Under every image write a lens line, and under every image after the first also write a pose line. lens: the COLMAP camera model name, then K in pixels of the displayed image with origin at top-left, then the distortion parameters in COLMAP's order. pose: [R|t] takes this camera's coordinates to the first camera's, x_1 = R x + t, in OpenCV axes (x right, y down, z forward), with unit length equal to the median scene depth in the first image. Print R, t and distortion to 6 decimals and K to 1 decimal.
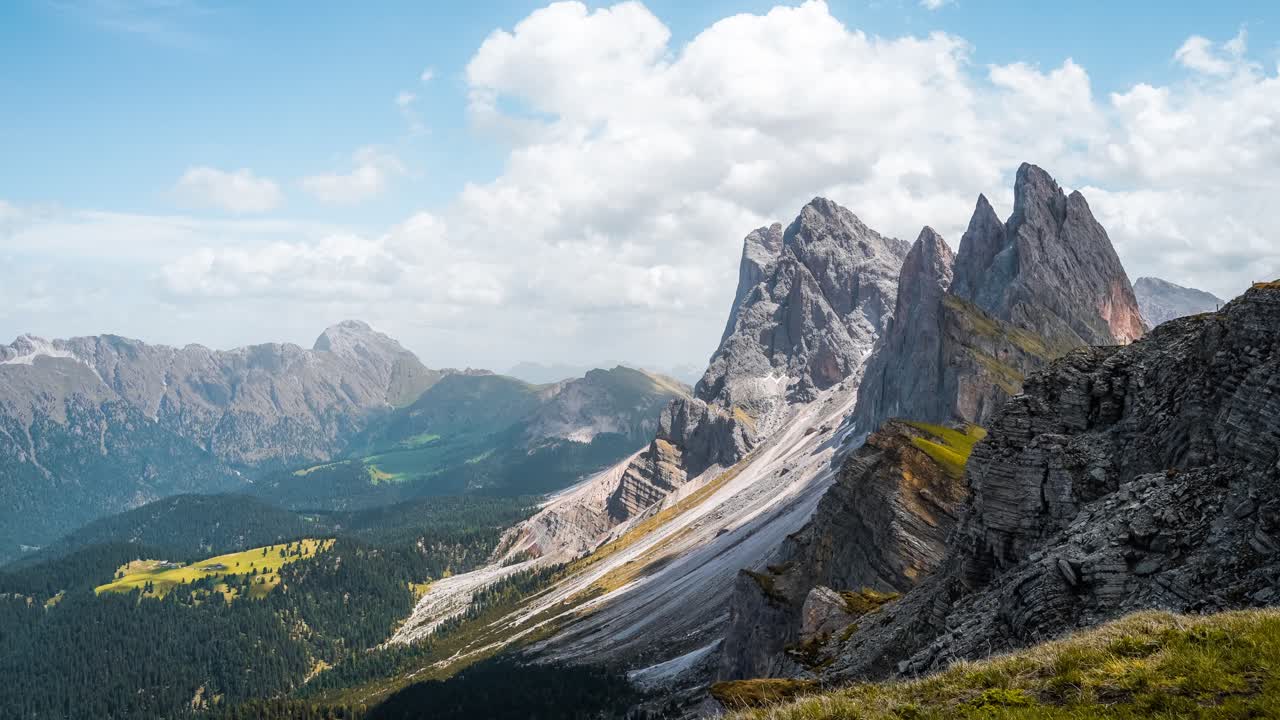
lens RADIAL K [[1044.3, 0, 638.5], [0, 1044.3, 306.9], [0, 0, 1]] dist [-0.097166, 0.004424]
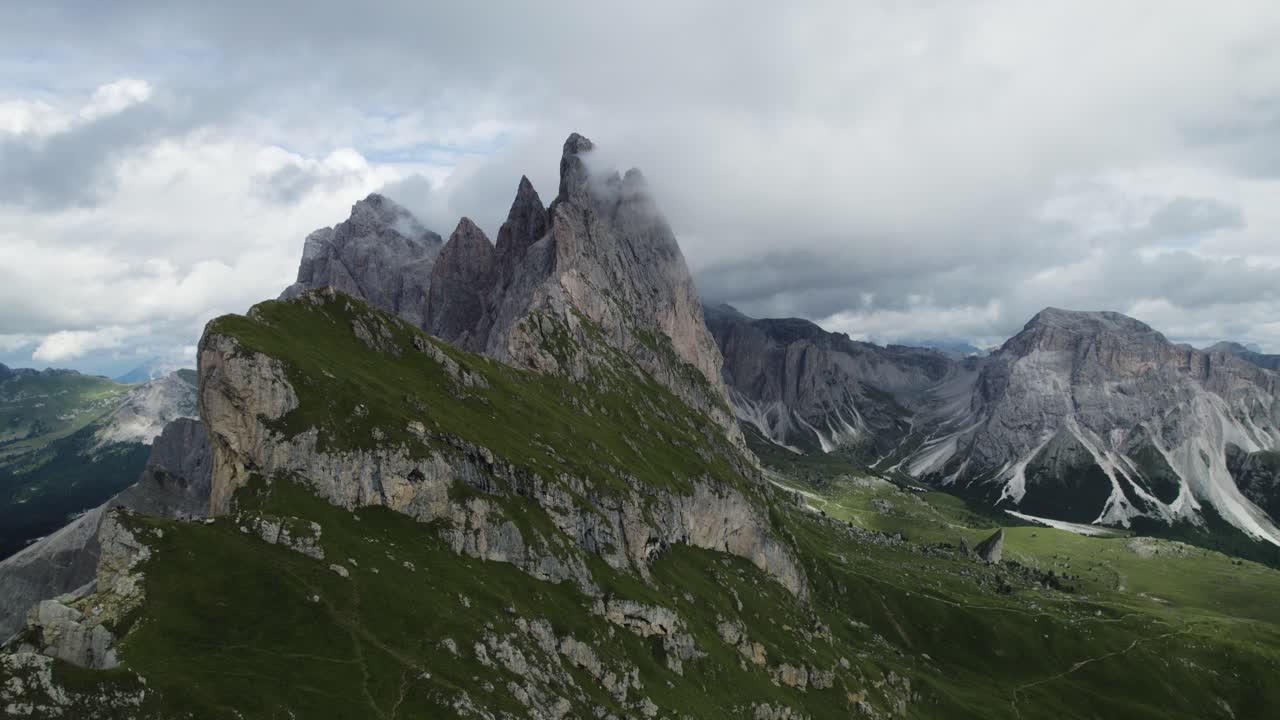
lens RADIAL K [[826.2, 0, 638.6], [0, 826.2, 355.8], [0, 0, 1]] dist [-0.062544, 0.044129]
pose [[0.916148, -0.005049, 0.400809, 0.134021], [-0.017188, 0.998506, 0.051865, -0.002679], [-0.400473, -0.054405, 0.914692, 0.315463]]
